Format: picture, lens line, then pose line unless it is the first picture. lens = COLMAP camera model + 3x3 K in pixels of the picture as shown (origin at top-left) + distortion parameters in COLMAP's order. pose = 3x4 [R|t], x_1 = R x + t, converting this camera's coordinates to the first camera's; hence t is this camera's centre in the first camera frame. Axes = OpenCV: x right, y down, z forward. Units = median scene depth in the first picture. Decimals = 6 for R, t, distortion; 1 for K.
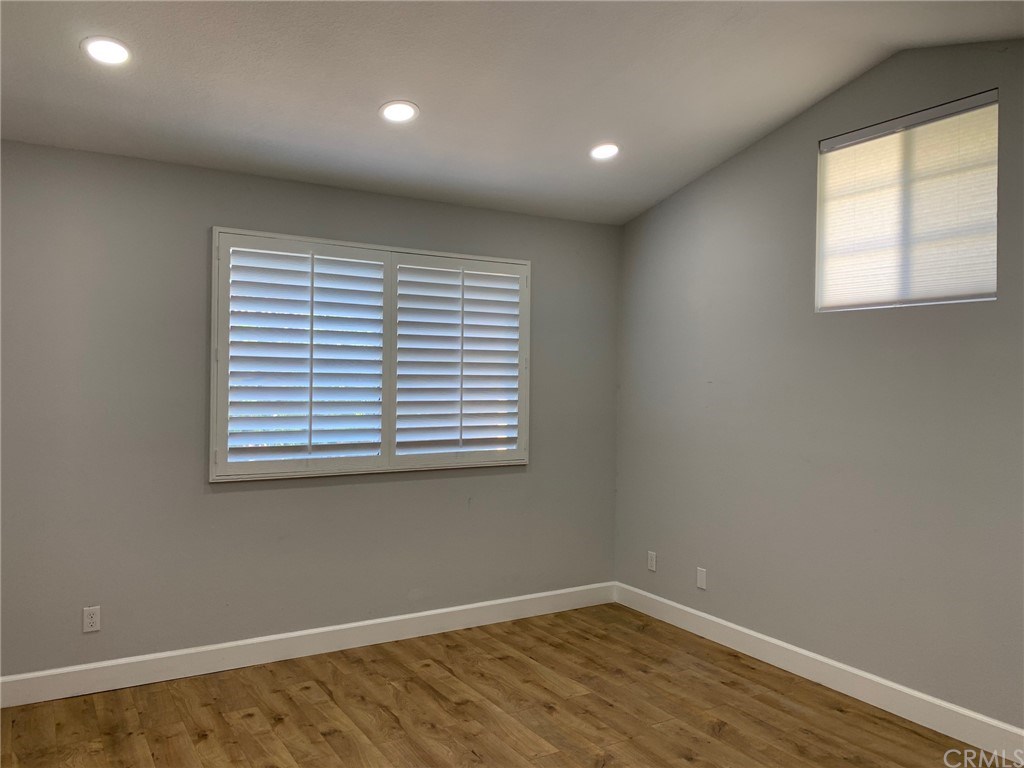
lens RADIAL K [[780.9, 0, 512.0], [0, 780.9, 384.0], [0, 0, 1]] dist [0.010752, 0.005281]
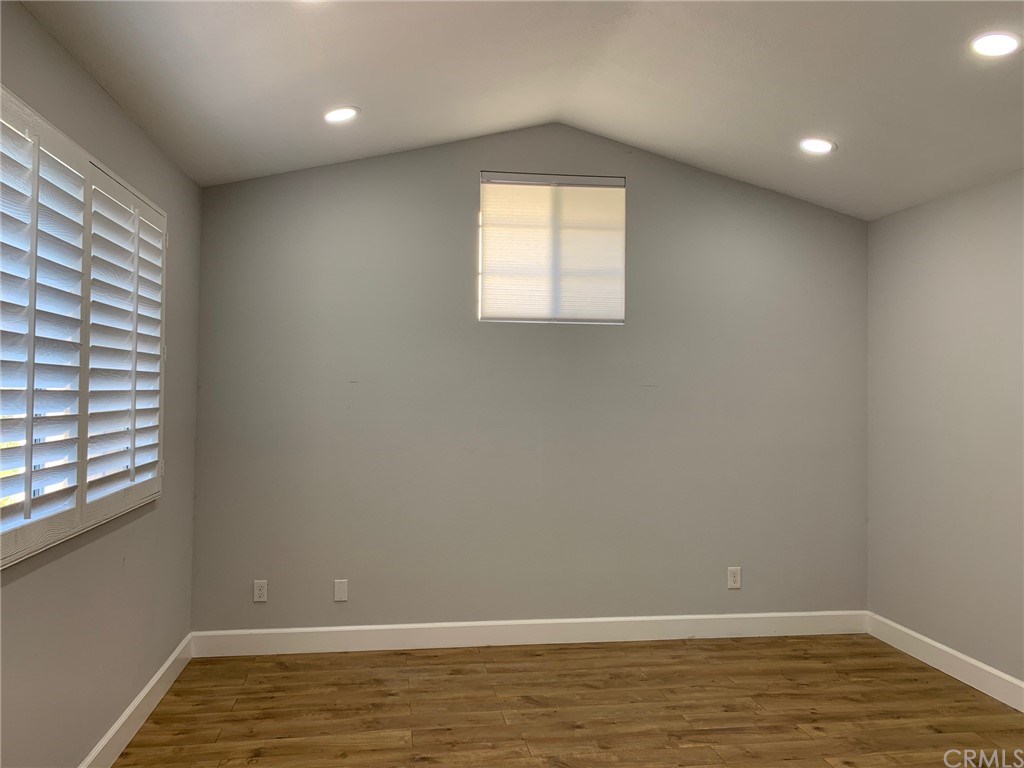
lens RADIAL K [[780.9, 0, 512.0], [0, 780.9, 384.0], [0, 0, 1]] dist [0.010752, 0.005281]
pose [[0.403277, -0.005232, 0.915063, -0.646755], [0.006452, 0.999975, 0.002874, -0.004089], [-0.915055, 0.004745, 0.403301, 0.511753]]
